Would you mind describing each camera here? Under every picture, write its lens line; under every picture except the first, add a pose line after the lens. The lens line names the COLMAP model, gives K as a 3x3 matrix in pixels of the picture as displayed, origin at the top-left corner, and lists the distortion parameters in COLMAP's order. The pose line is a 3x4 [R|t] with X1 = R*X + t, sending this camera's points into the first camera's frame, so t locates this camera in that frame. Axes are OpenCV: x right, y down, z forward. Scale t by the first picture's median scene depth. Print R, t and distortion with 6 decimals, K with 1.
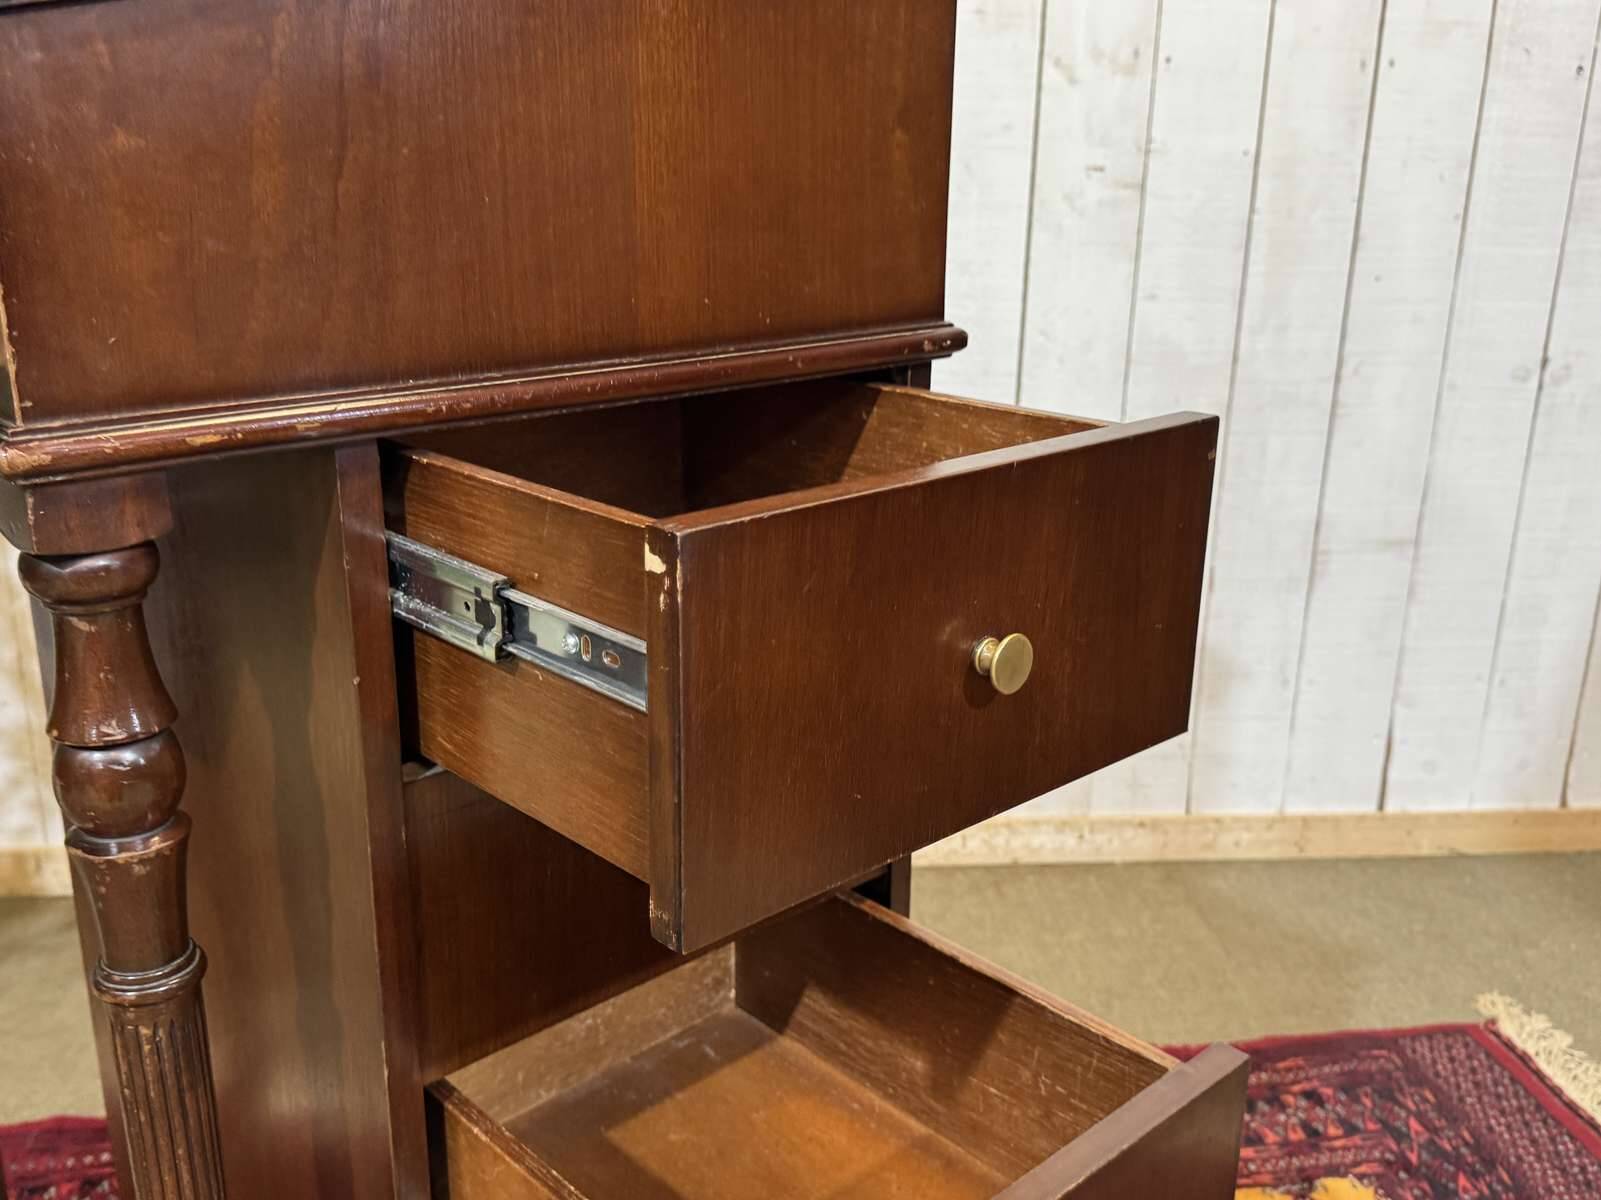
lens RADIAL K [[1505.8, 0, 800.0], [0, 1505.8, 627.1], [0, 0, 1]] dist [0.031096, 0.000000]
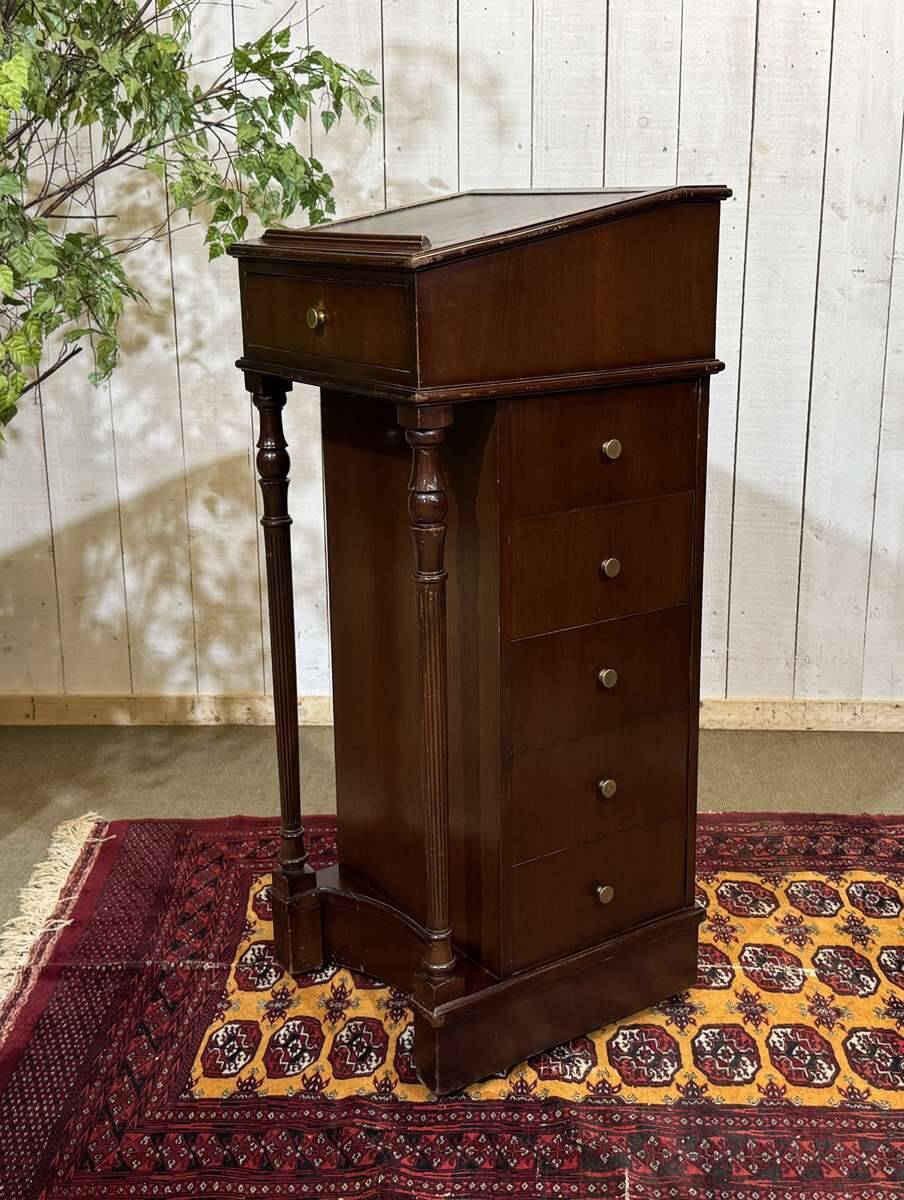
lens RADIAL K [[1449.9, 0, 489.2], [0, 1449.9, 611.2], [0, 0, 1]] dist [0.102209, 0.000000]
pose [[0.991299, 0.013609, -0.130923, 0.022310], [-0.019702, 0.998777, -0.045351, 0.150261], [0.130146, 0.047536, 0.990355, -0.644244]]
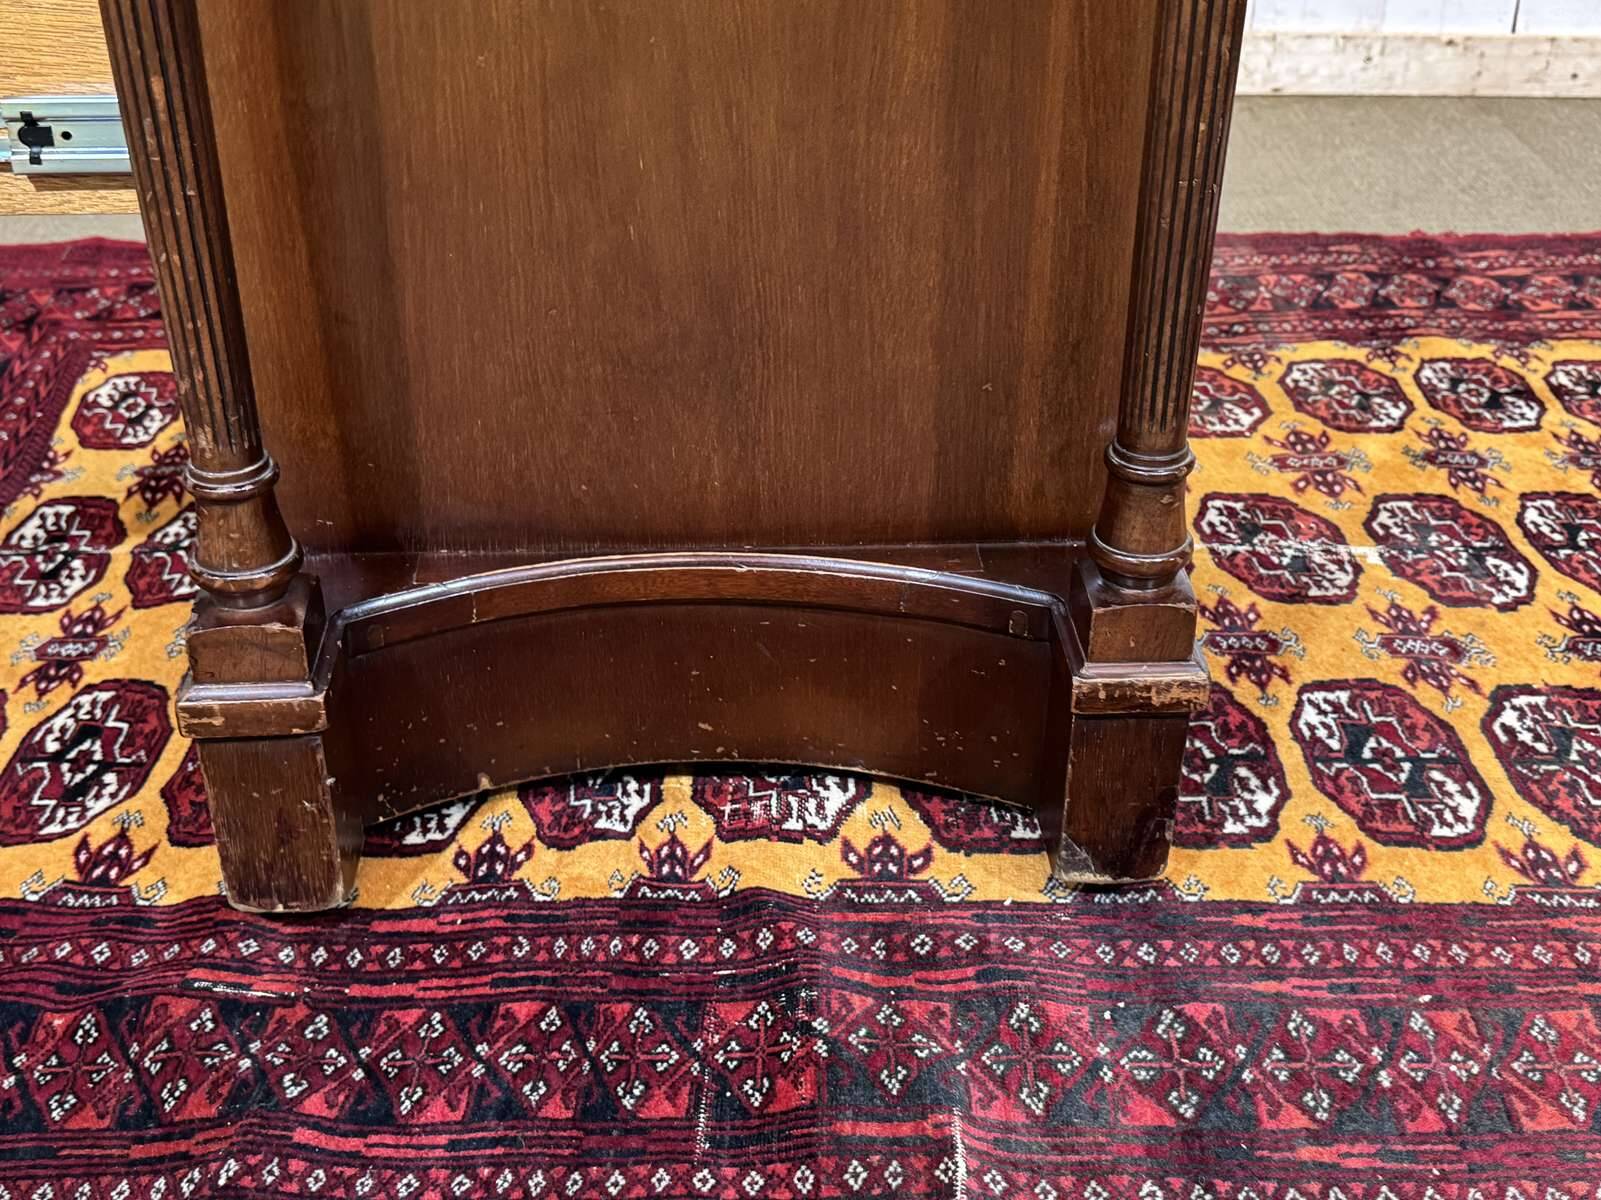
lens RADIAL K [[1858.8, 0, 799.9], [0, 1858.8, 583.4], [0, 0, 1]] dist [0.113223, 0.000000]
pose [[0.996273, 0.037900, -0.077477, -0.019449], [-0.020401, 0.976340, 0.215277, 0.268784], [0.083803, -0.212894, 0.973475, -0.009836]]
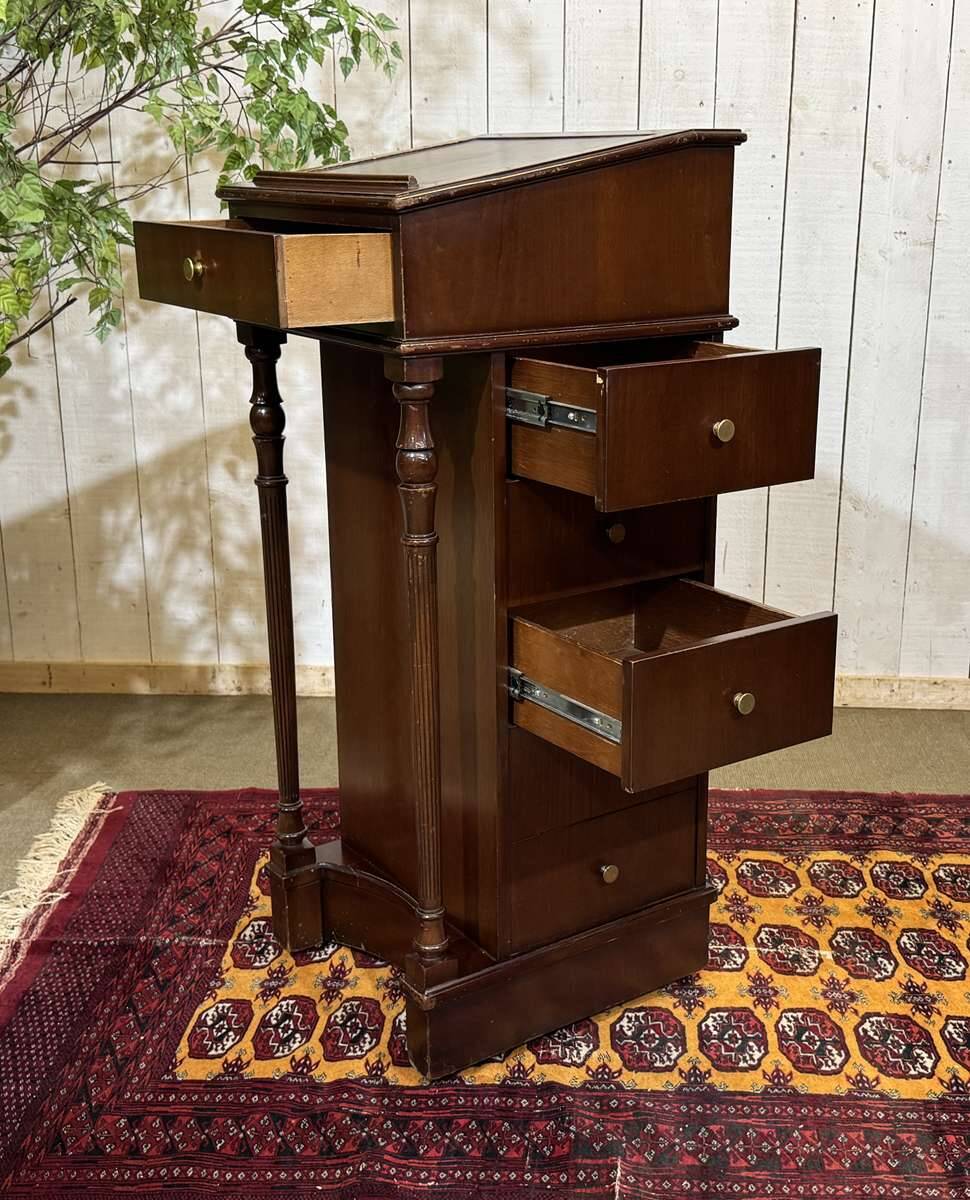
lens RADIAL K [[1451.7, 0, 554.7], [0, 1451.7, 611.3], [0, 0, 1]] dist [0.099839, 0.000000]
pose [[0.990904, 0.026648, -0.131903, 0.065640], [-0.030656, 0.999125, -0.028445, 0.153826], [0.131029, 0.032230, 0.990854, -0.590293]]
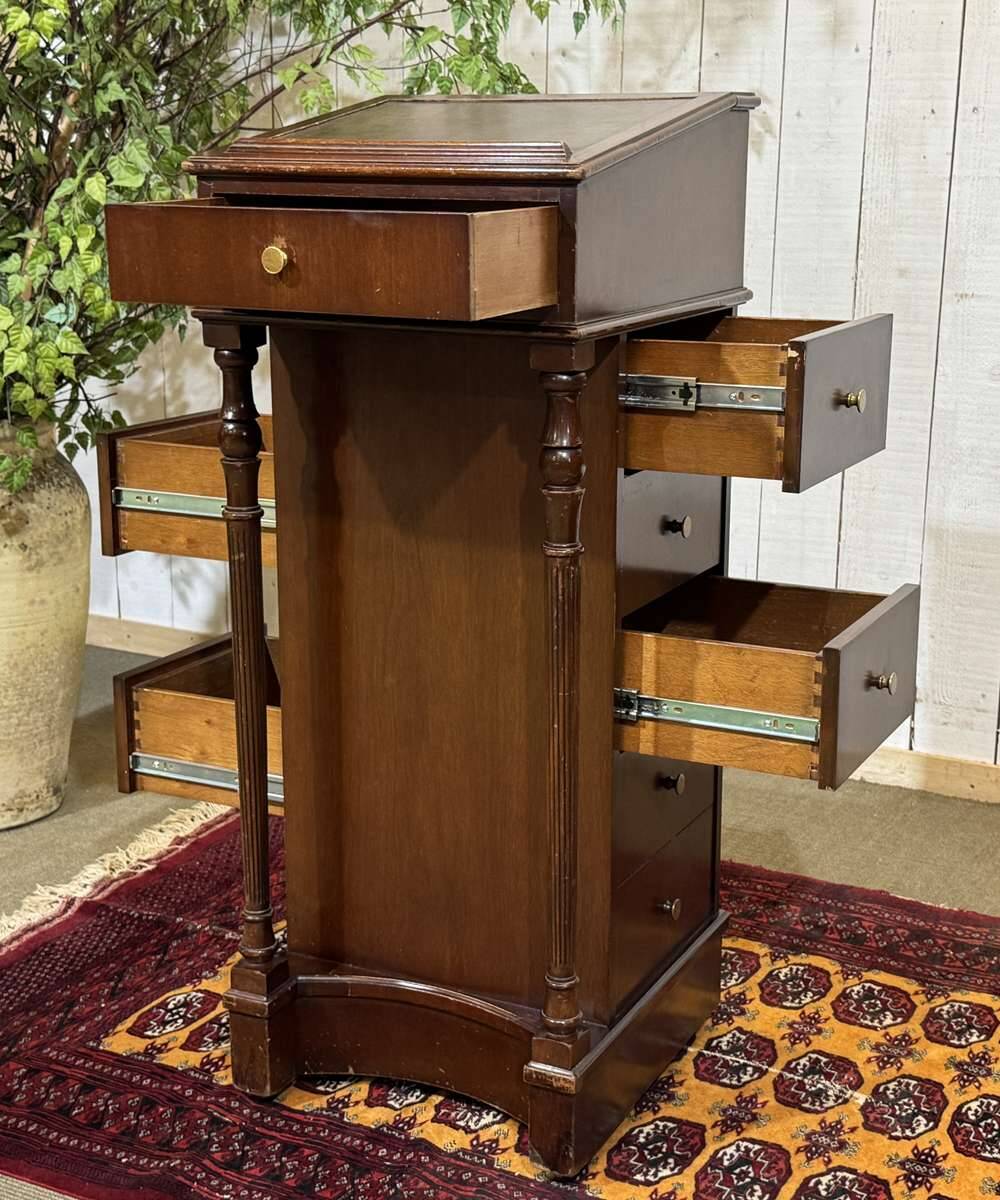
lens RADIAL K [[1809.2, 0, 533.9], [0, 1809.2, 614.9], [0, 0, 1]] dist [0.120018, 0.000000]
pose [[0.830514, 0.132024, -0.541124, 0.598172], [-0.169110, 0.985412, -0.019127, 0.138087], [0.530705, 0.107395, 0.840725, -0.525008]]
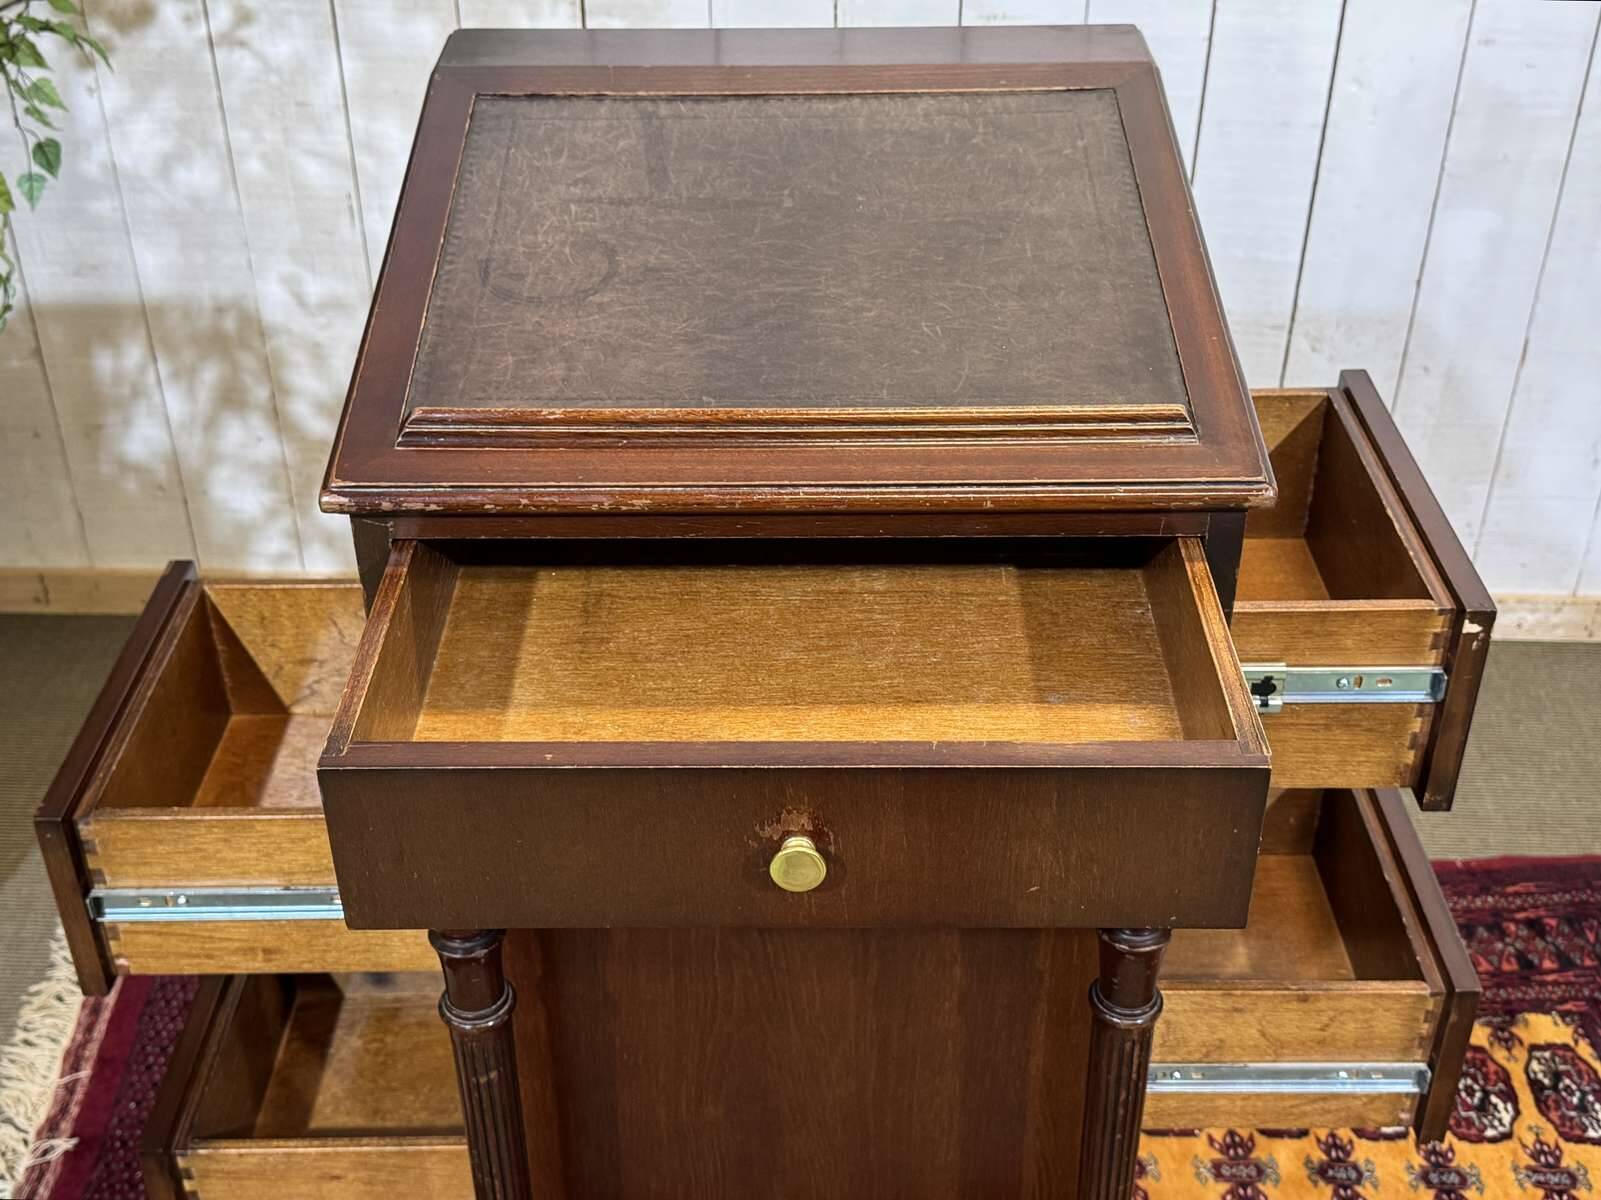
lens RADIAL K [[1893.2, 0, 803.4], [0, 1893.2, 617.9], [0, 0, 1]] dist [0.042316, 0.000000]
pose [[0.991001, 0.059794, -0.119754, -0.007977], [-0.025405, 0.962436, 0.270316, -0.225654], [0.131419, -0.264842, 0.955295, -0.235155]]
